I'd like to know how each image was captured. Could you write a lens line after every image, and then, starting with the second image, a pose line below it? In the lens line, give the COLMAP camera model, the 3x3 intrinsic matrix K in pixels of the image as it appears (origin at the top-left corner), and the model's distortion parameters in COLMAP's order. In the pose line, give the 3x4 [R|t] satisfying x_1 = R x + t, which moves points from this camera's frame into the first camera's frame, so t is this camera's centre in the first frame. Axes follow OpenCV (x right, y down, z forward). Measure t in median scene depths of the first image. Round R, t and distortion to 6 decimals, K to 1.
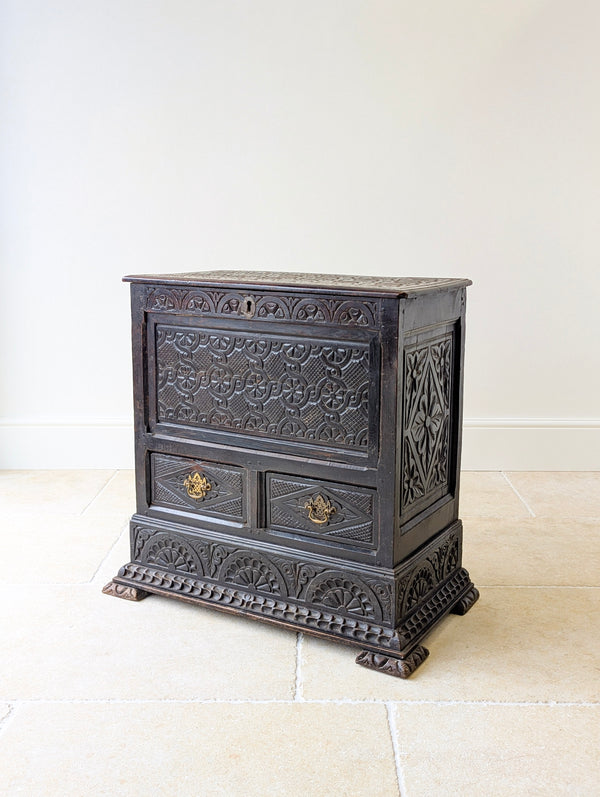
lens RADIAL K [[885.0, 0, 308.6], [0, 885.0, 375.5], [0, 0, 1]] dist [0.008983, 0.005682]
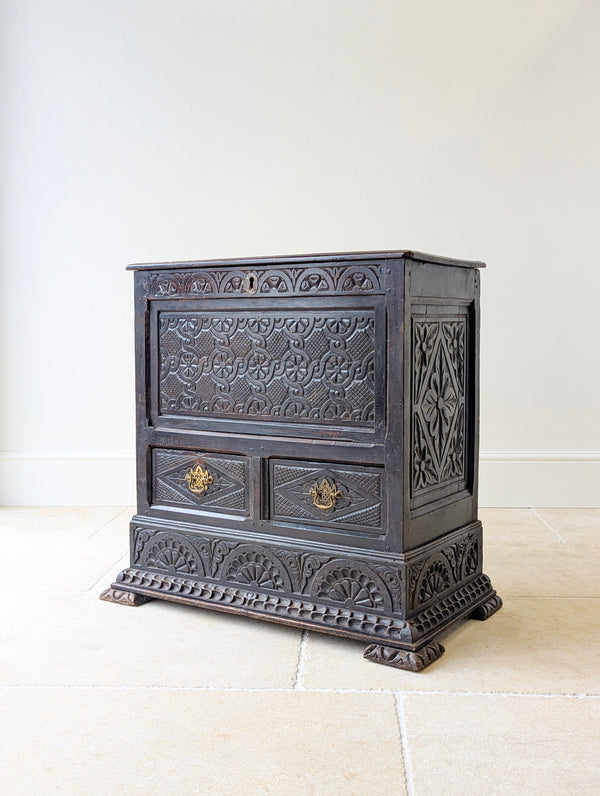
lens RADIAL K [[881.8, 0, 299.9], [0, 881.8, 392.6], [0, 0, 1]] dist [0.021043, -0.007615]
pose [[0.998700, -0.004317, -0.050799, 0.032202], [-0.000982, 0.994594, -0.103832, 0.135132], [0.050973, 0.103747, 0.993297, 0.056278]]
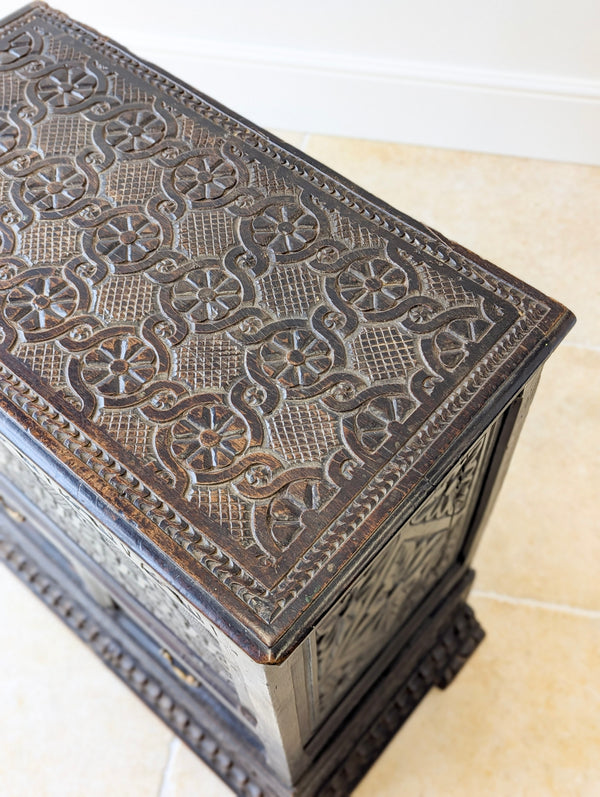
lens RADIAL K [[856.0, 0, 303.2], [0, 856.0, 401.4], [0, 0, 1]] dist [0.104967, -0.232922]
pose [[0.980958, 0.146740, -0.127238, 0.126950], [-0.005059, 0.674197, 0.738534, -0.351833], [0.194156, -0.723827, 0.662101, 0.738569]]
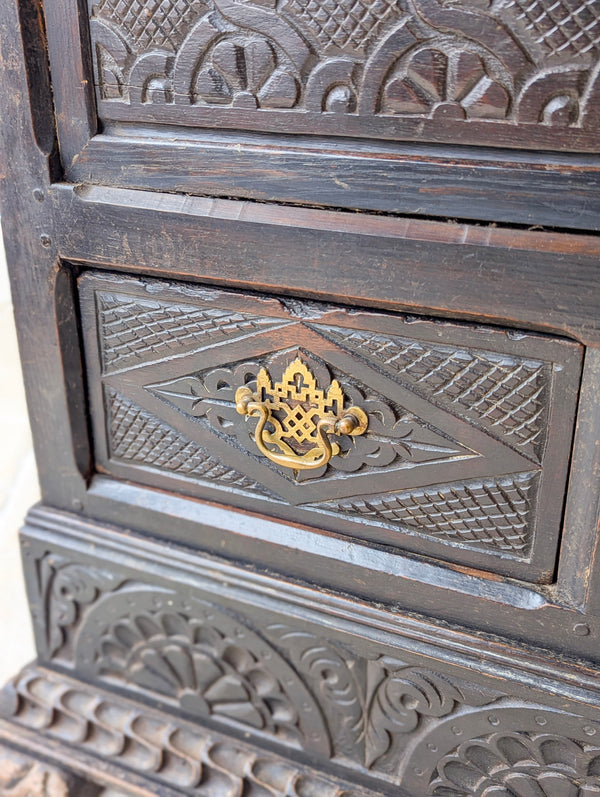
lens RADIAL K [[901.9, 0, 299.0], [0, 901.9, 396.5], [0, 0, 1]] dist [0.162493, -0.447723]
pose [[0.997497, -0.041251, 0.057433, -0.144230], [0.025970, 0.969163, 0.245050, 0.065912], [-0.065771, -0.242945, 0.967808, 0.806849]]
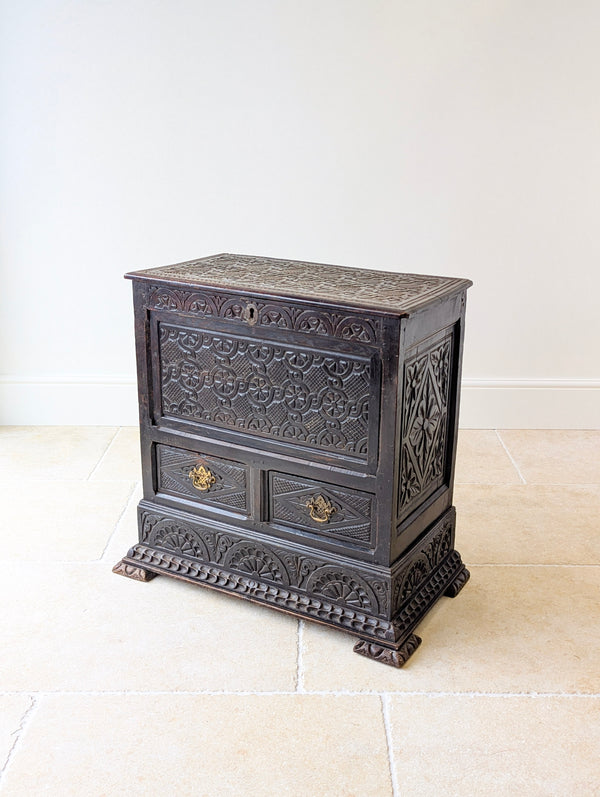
lens RADIAL K [[885.7, 0, 320.0], [0, 885.7, 402.1], [0, 0, 1]] dist [0.018744, -0.008781]
pose [[0.999837, 0.003633, 0.017697, -0.006709], [-0.006282, 0.988358, 0.152015, -0.126495], [-0.016938, -0.152101, 0.988220, -0.014821]]
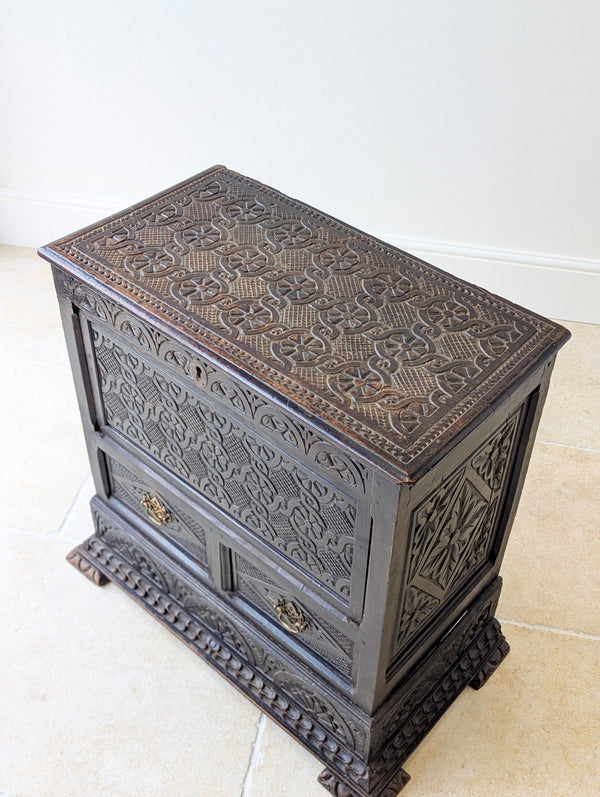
lens RADIAL K [[901.9, 0, 299.0], [0, 901.9, 396.5], [0, 0, 1]] dist [0.162493, -0.447723]
pose [[0.979631, 0.143609, -0.140356, 0.096835], [-0.045211, 0.838752, 0.542634, -0.410658], [0.195651, -0.525235, 0.828160, 0.434490]]
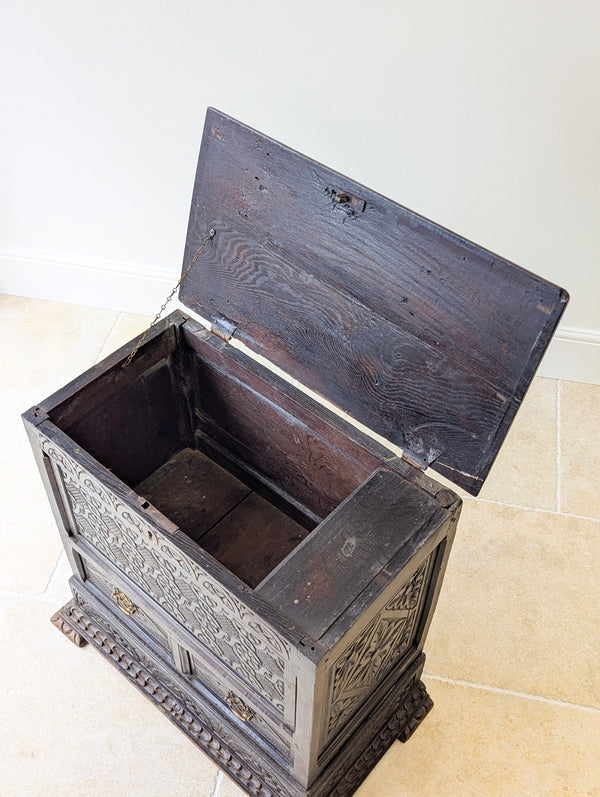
lens RADIAL K [[856.0, 0, 303.2], [0, 856.0, 401.4], [0, 0, 1]] dist [0.104967, -0.232922]
pose [[0.981798, 0.154663, -0.110239, 0.117935], [-0.052533, 0.778909, 0.624933, -0.604868], [0.182520, -0.607766, 0.772856, 0.504656]]
